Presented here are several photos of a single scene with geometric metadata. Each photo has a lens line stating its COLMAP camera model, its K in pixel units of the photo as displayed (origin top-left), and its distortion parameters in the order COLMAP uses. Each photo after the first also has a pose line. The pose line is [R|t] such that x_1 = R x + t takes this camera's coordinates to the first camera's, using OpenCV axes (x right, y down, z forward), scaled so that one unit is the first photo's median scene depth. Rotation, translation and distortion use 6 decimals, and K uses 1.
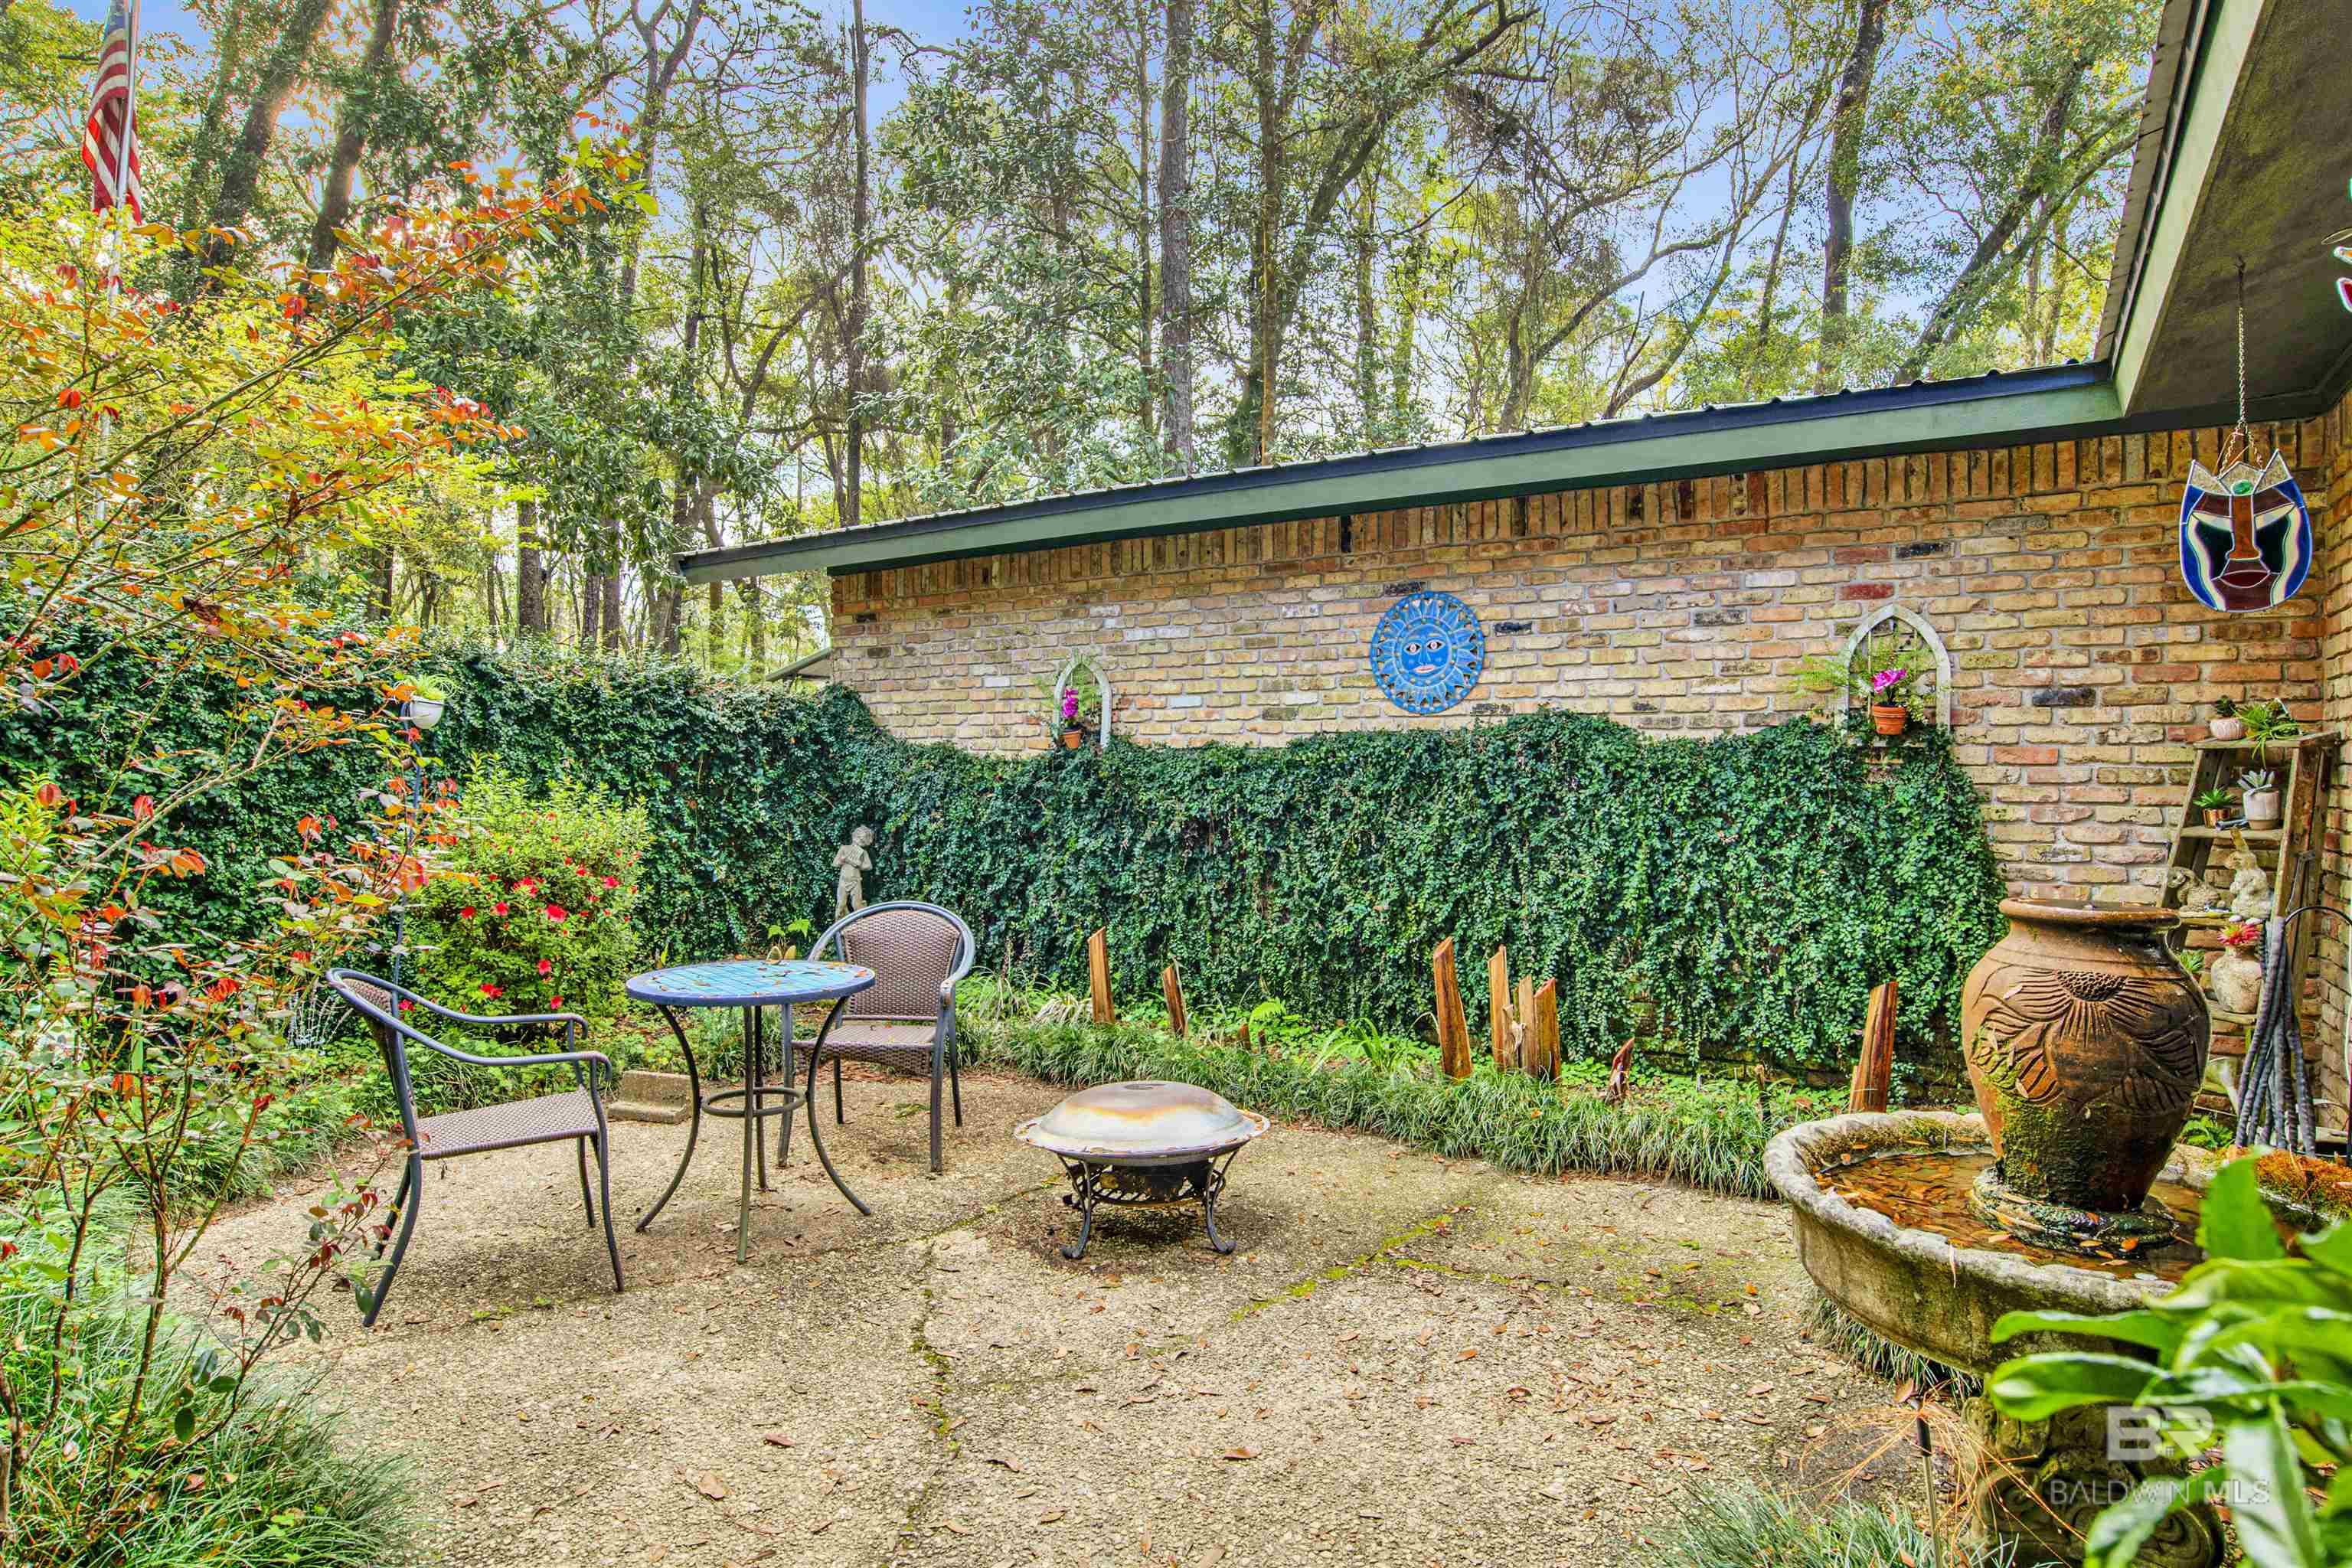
lens RADIAL K [[1302.8, 0, 1173.8], [0, 1302.8, 778.0], [0, 0, 1]] dist [-0.061236, 0.017348]
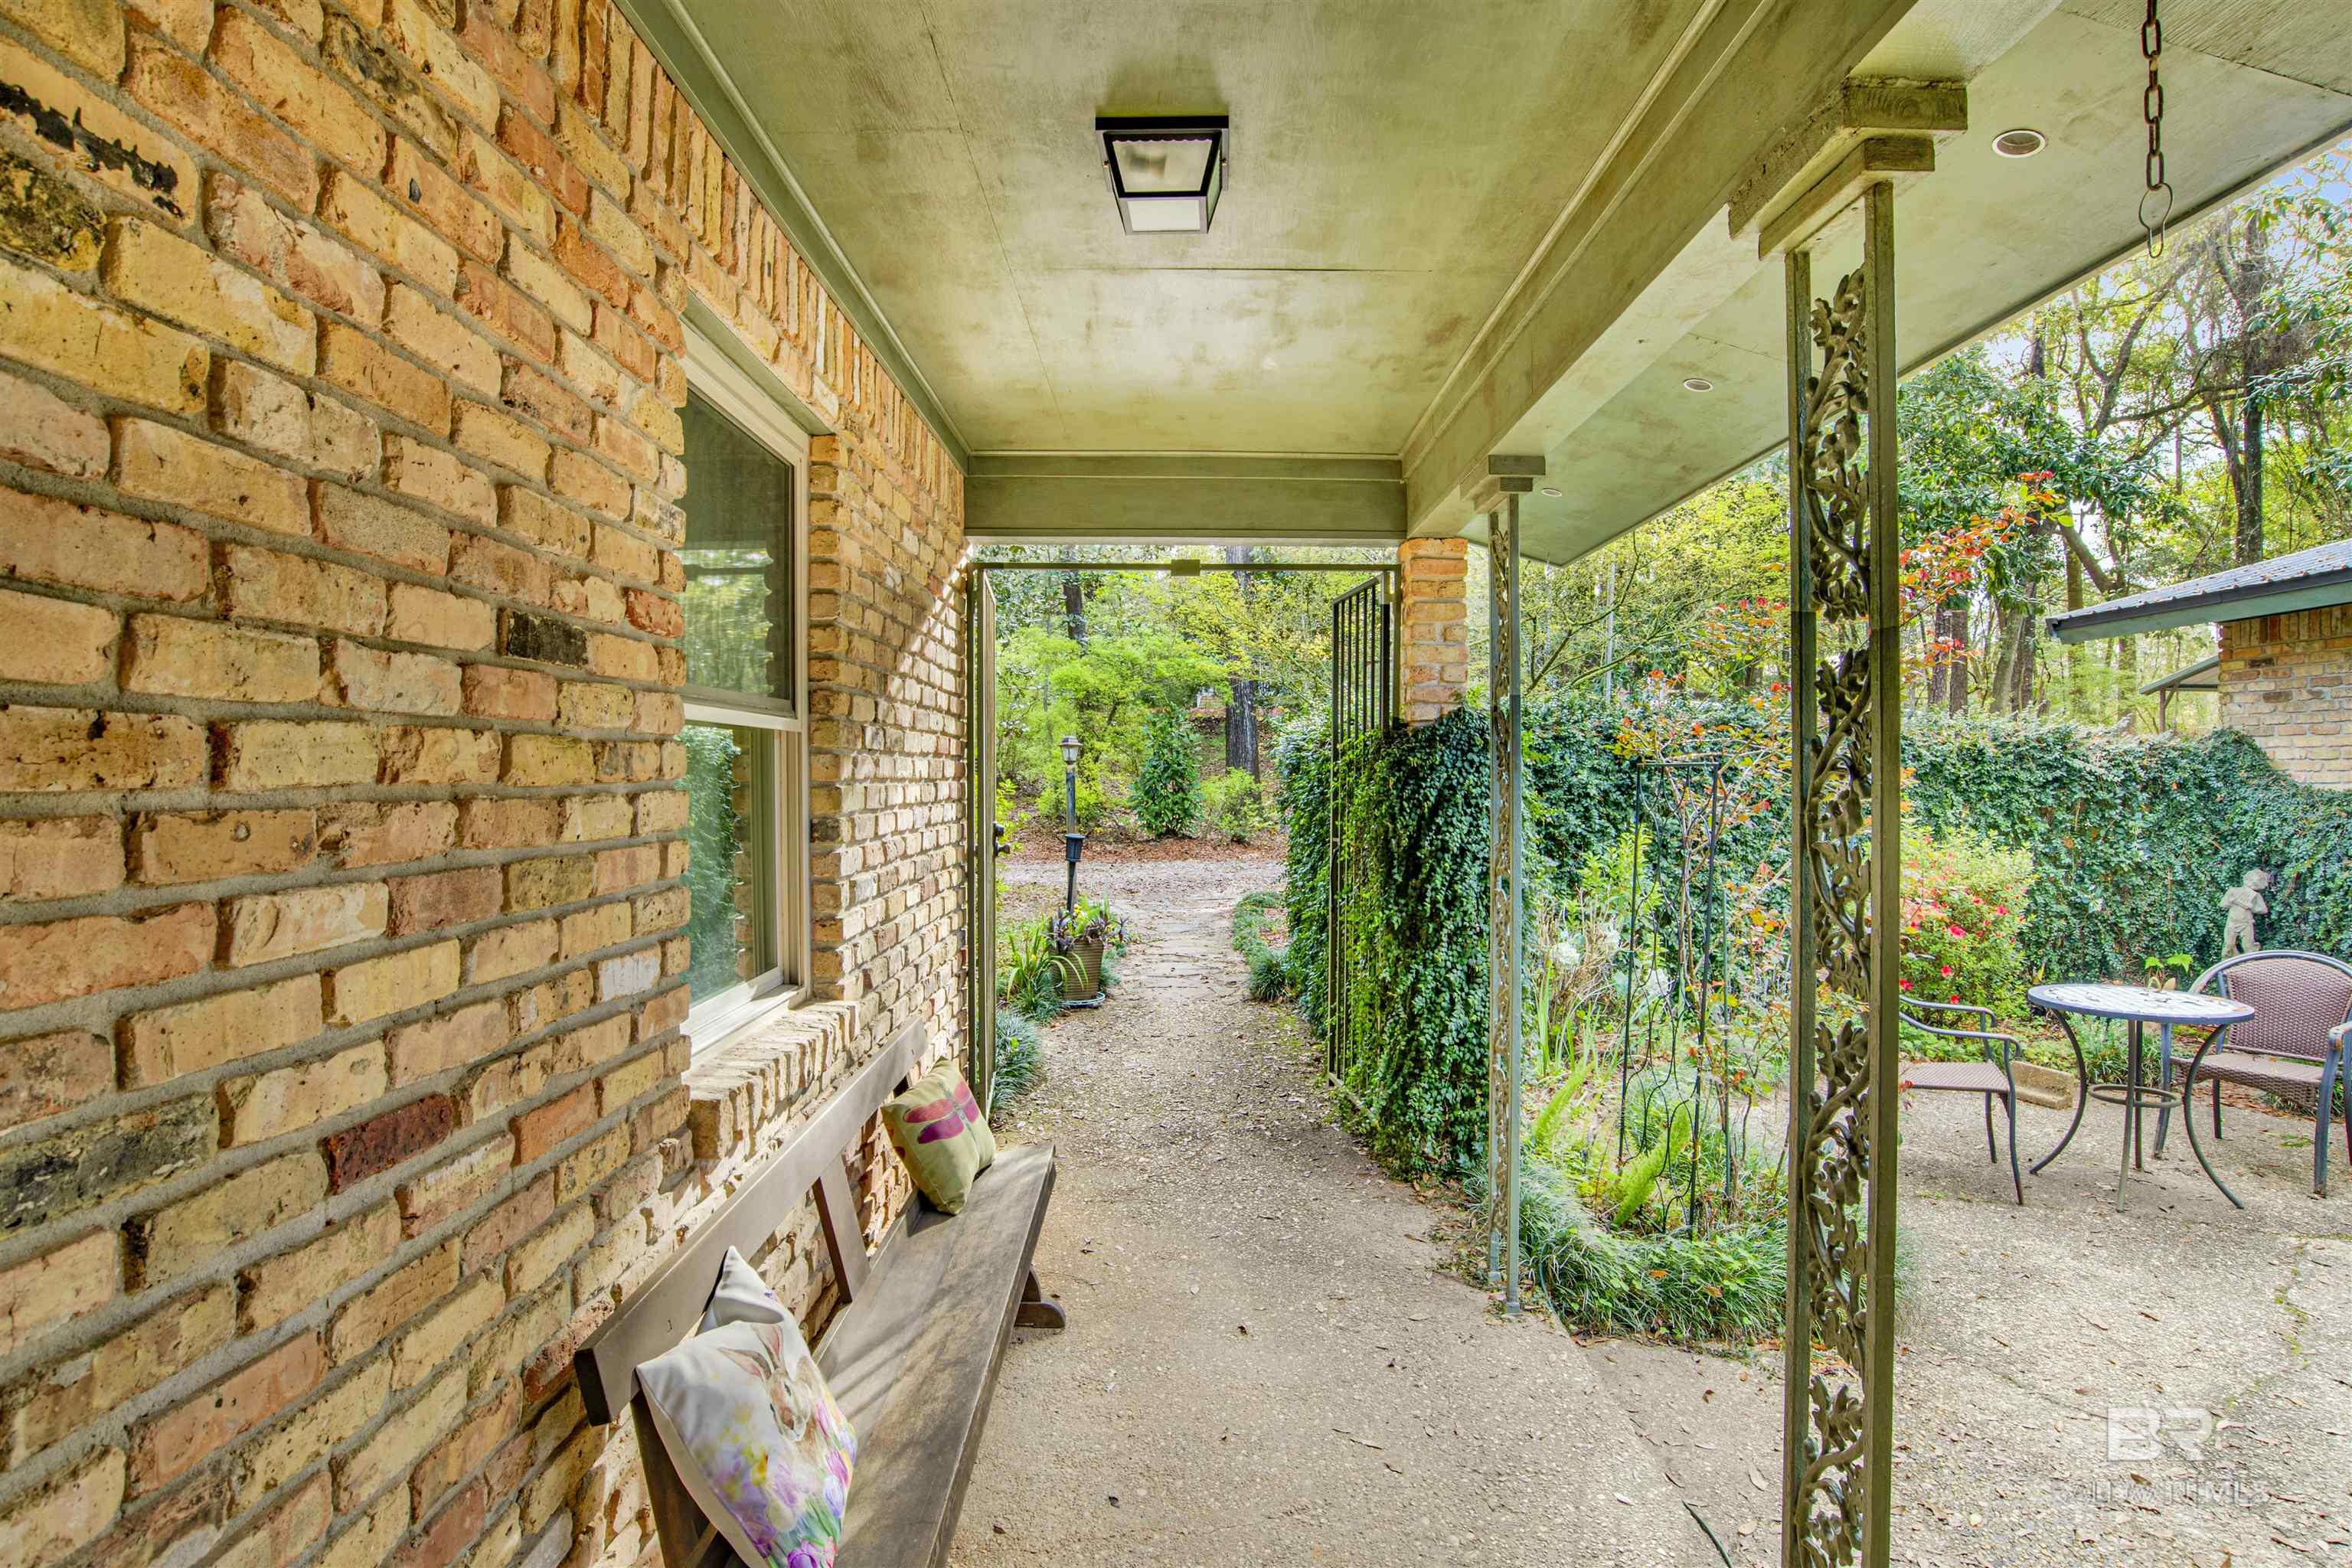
lens RADIAL K [[1236.5, 0, 1159.4], [0, 1236.5, 777.7], [0, 0, 1]] dist [-0.058035, 0.013088]
pose [[0.548575, 0.001721, -0.836099, 0.077806], [-0.004401, 0.999990, -0.000829, -0.035429], [0.836089, 0.004134, 0.548578, -0.269065]]
